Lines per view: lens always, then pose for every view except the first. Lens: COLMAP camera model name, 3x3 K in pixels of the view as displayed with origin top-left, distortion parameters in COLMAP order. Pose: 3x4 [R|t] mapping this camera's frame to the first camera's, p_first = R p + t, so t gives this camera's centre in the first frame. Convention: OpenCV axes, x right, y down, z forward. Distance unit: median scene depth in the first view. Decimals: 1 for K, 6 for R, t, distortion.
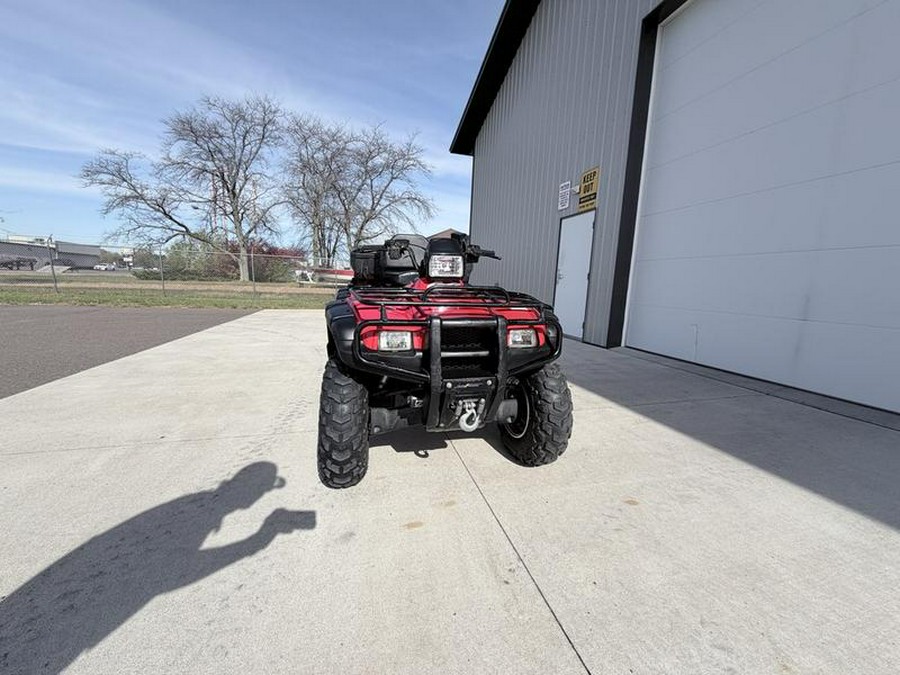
lens RADIAL K [[358.1, 0, 452.6], [0, 358.1, 340.1], [0, 0, 1]] dist [0.001103, -0.000813]
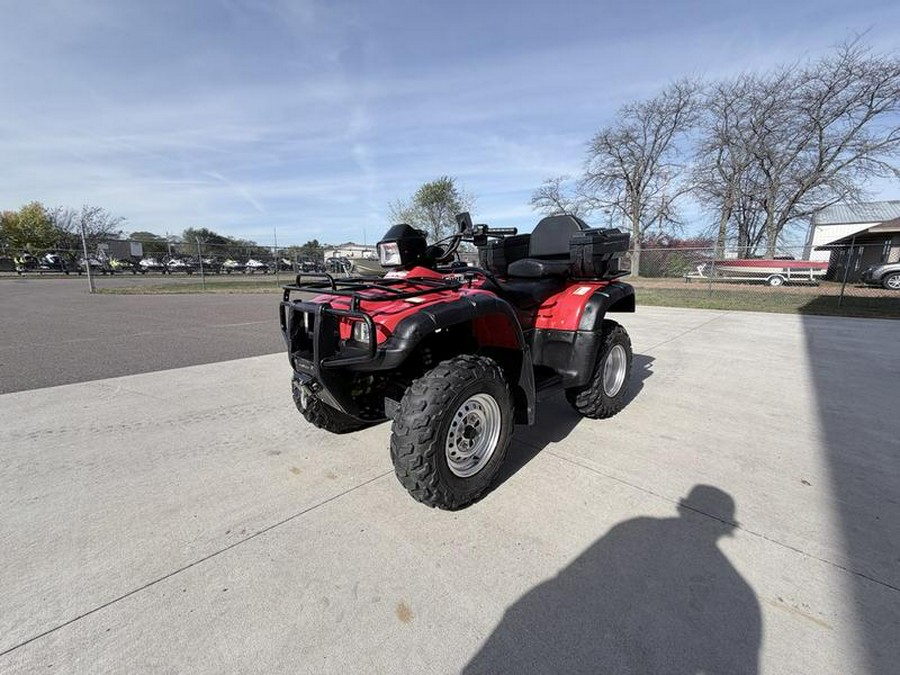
lens RADIAL K [[358.1, 0, 452.4], [0, 358.1, 339.9], [0, 0, 1]] dist [0.001103, -0.000813]
pose [[0.494814, 0.134911, -0.858463, 0.288037], [-0.125823, 0.988588, 0.082837, -0.023272], [0.859842, 0.067026, 0.506142, 0.204856]]
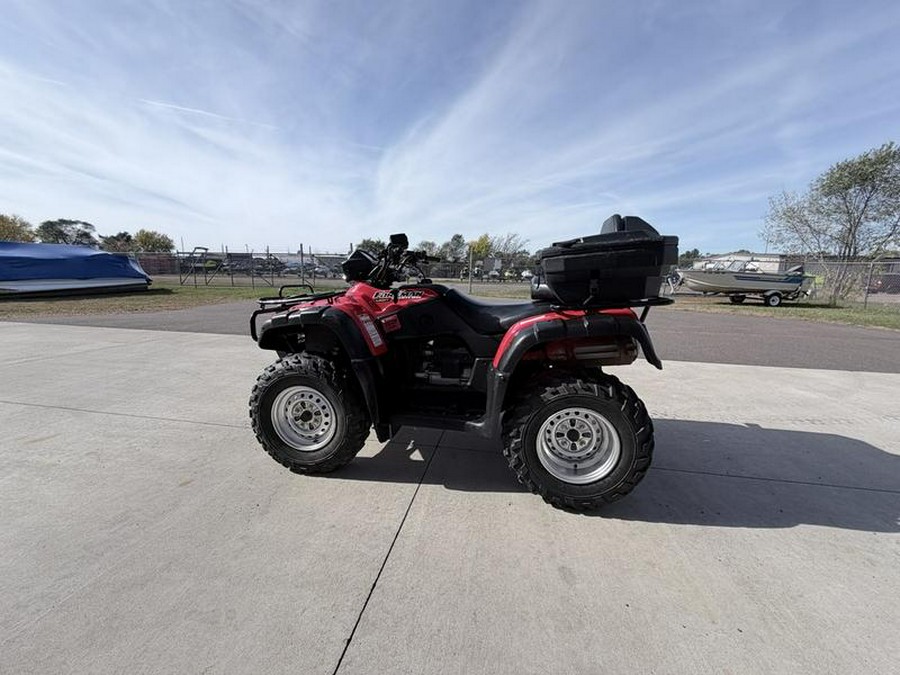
lens RADIAL K [[358.1, 0, 450.8], [0, 358.1, 338.4], [0, 0, 1]] dist [0.001103, -0.000813]
pose [[-0.414816, 0.112750, -0.902893, 0.308573], [-0.184594, 0.961231, 0.204843, -0.093018], [0.890984, 0.251641, -0.377921, 0.567574]]
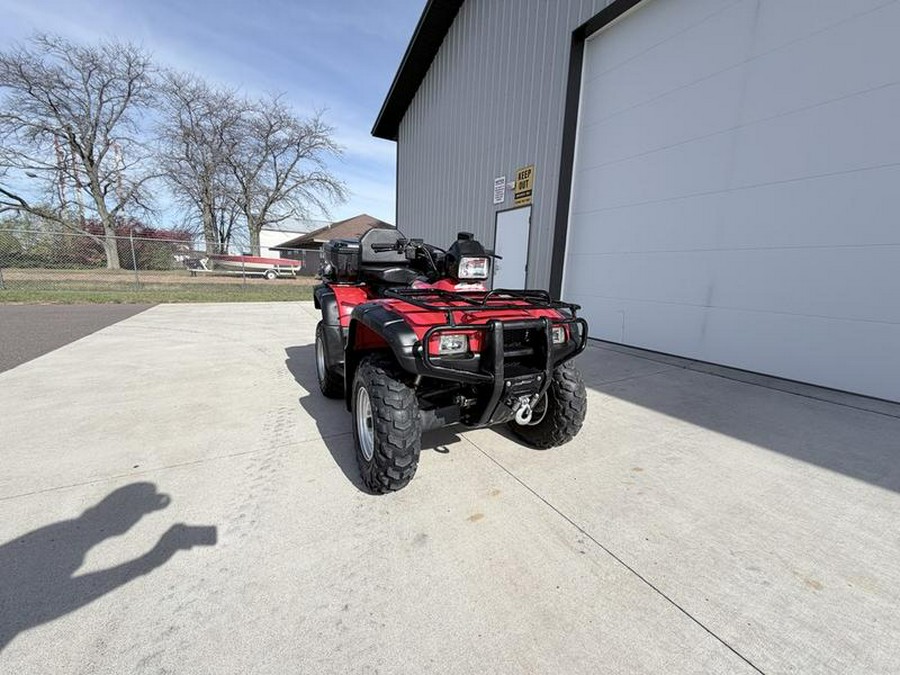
lens RADIAL K [[358.1, 0, 452.7], [0, 358.1, 340.0], [0, 0, 1]] dist [0.001103, -0.000813]
pose [[0.970366, -0.046006, 0.237220, -0.101257], [0.037704, 0.998511, 0.039416, -0.012616], [-0.238680, -0.029304, 0.970656, 0.001584]]
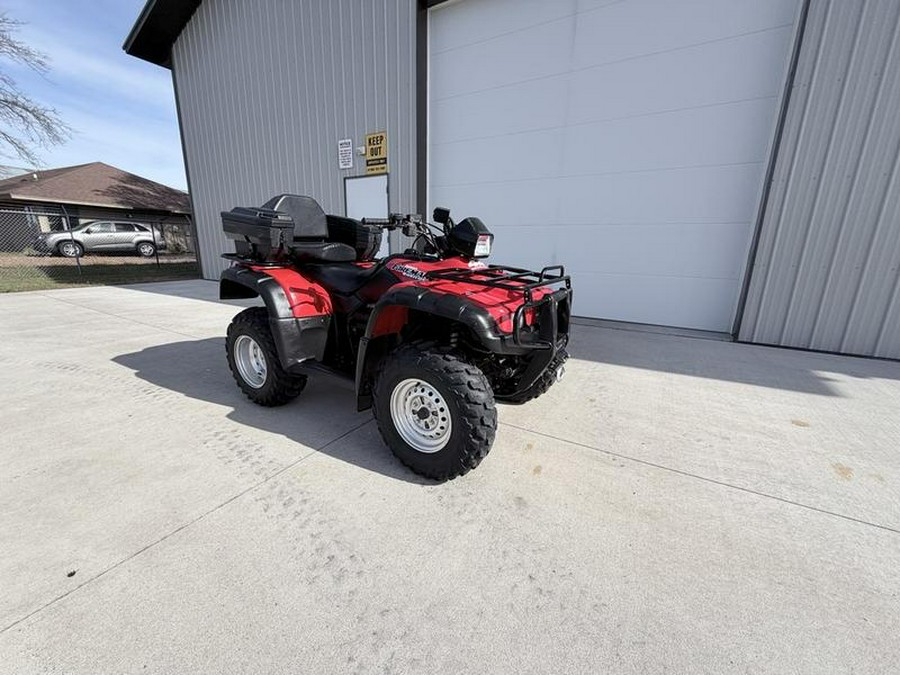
lens RADIAL K [[358.1, 0, 452.5], [0, 358.1, 339.7], [0, 0, 1]] dist [0.001103, -0.000813]
pose [[0.714887, -0.195282, 0.671417, -0.261420], [0.116594, 0.980058, 0.160908, -0.035027], [-0.689450, -0.036747, 0.723400, 0.086585]]
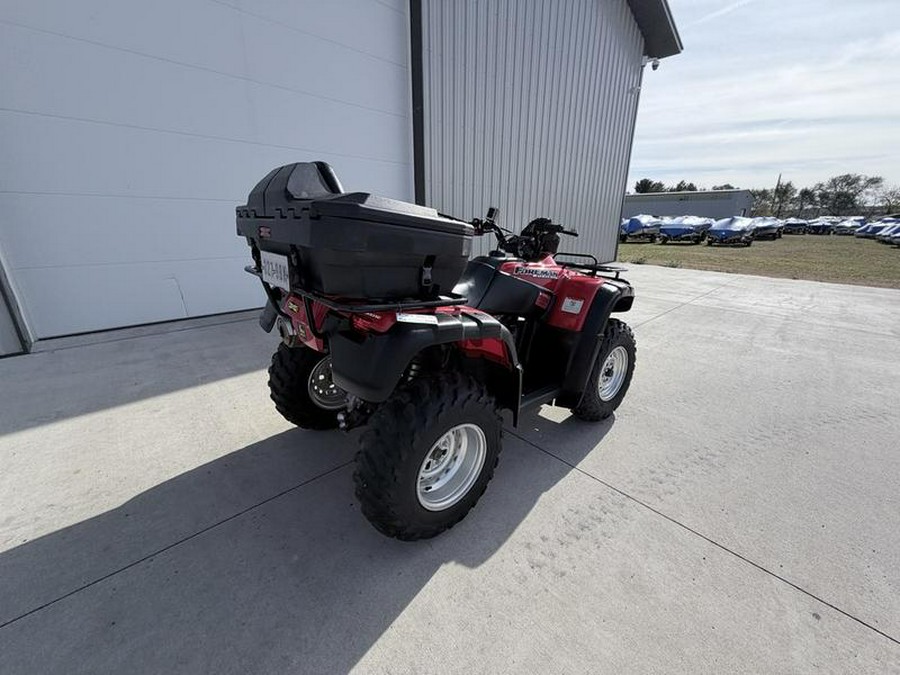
lens RADIAL K [[358.1, 0, 452.2], [0, 358.1, 337.7], [0, 0, 1]] dist [0.001103, -0.000813]
pose [[-0.468667, -0.313091, 0.826030, -0.326101], [0.114080, 0.905803, 0.408053, -0.144003], [-0.875978, 0.285475, -0.388803, 0.589359]]
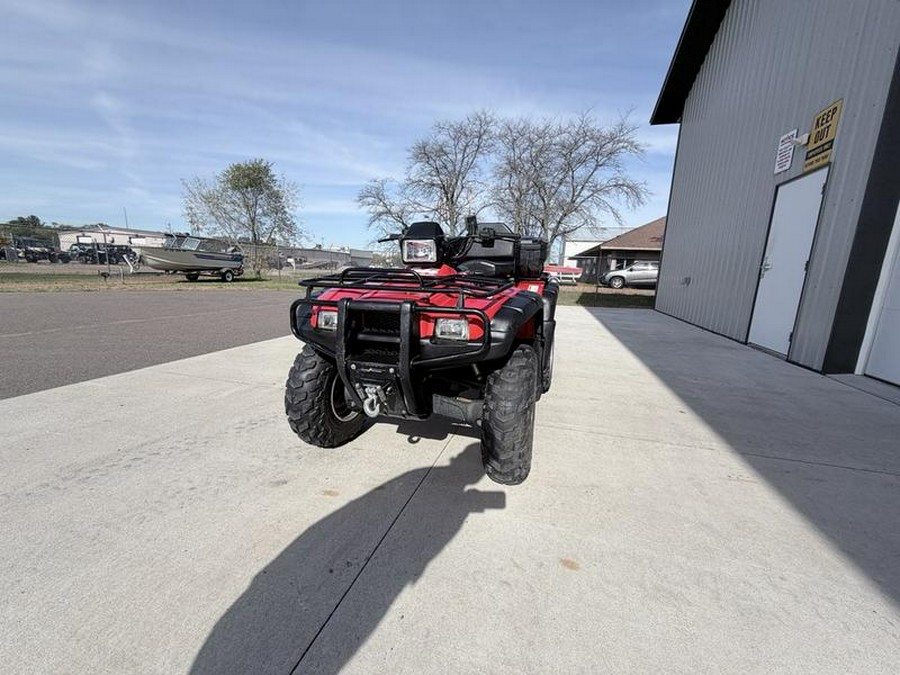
lens RADIAL K [[358.1, 0, 452.4], [0, 358.1, 340.0], [0, 0, 1]] dist [0.001103, -0.000813]
pose [[0.846501, 0.092537, -0.524284, 0.181065], [-0.087390, 0.995572, 0.034622, -0.002023], [0.525166, 0.016510, 0.850839, 0.069190]]
